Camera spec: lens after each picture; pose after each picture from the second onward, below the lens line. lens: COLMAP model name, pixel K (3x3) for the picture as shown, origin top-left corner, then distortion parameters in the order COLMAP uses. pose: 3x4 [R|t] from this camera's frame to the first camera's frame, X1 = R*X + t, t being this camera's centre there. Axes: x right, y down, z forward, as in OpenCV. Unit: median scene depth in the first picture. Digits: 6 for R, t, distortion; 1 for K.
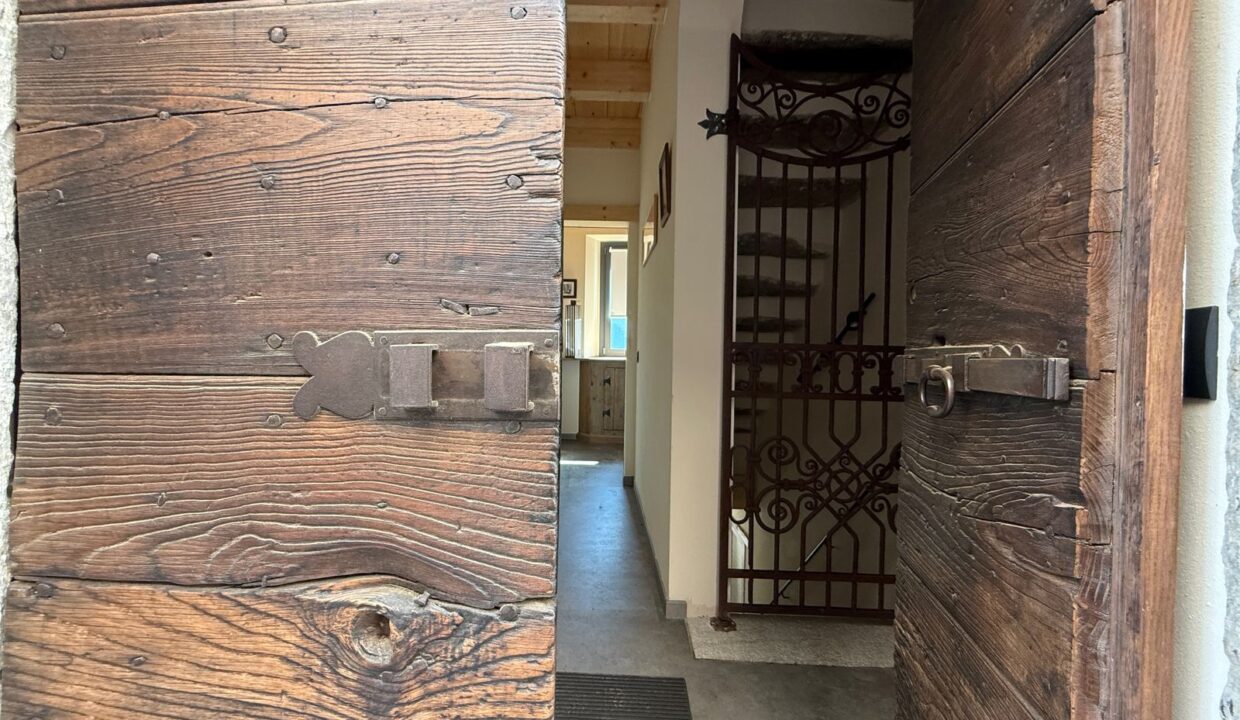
lens RADIAL K [[491.9, 0, 616.2], [0, 491.9, 359.9], [0, 0, 1]] dist [-0.000780, -0.000005]
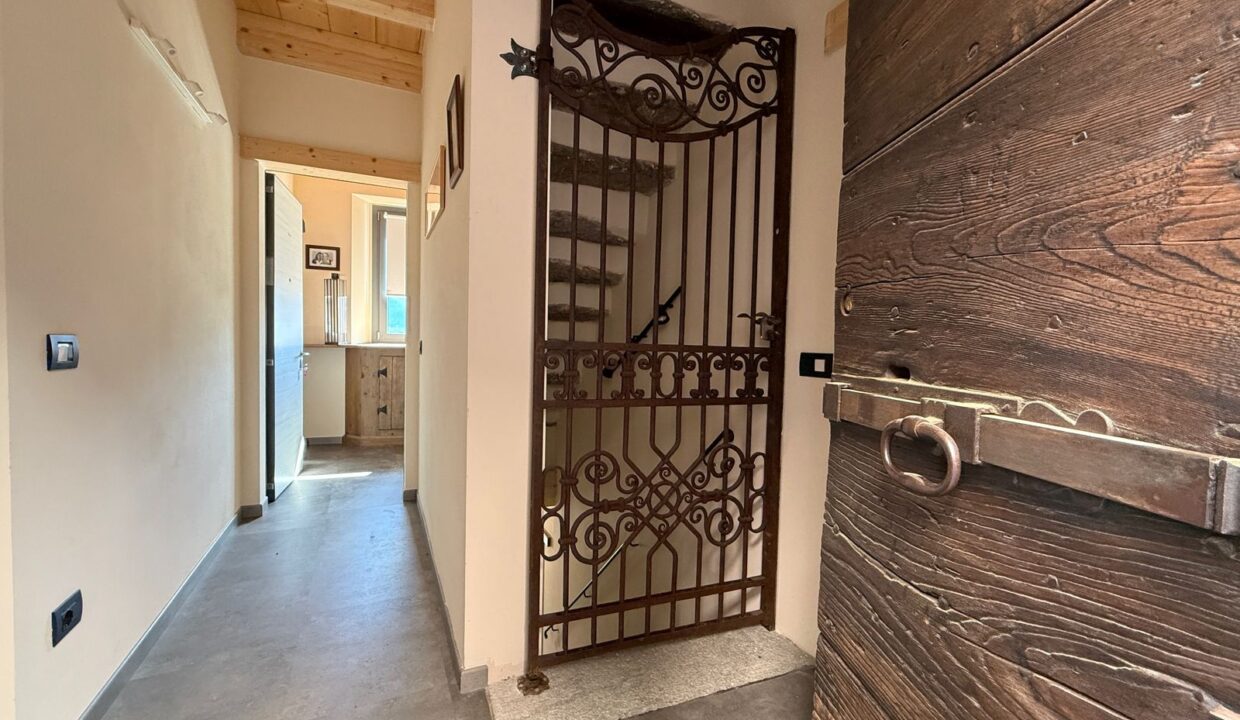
lens RADIAL K [[491.9, 0, 616.2], [0, 491.9, 359.9], [0, 0, 1]] dist [-0.000780, -0.000005]
pose [[0.913289, -0.009140, 0.407210, 0.014283], [-0.006053, 0.999333, 0.036007, -0.033697], [-0.407267, -0.035350, 0.912625, 0.213353]]
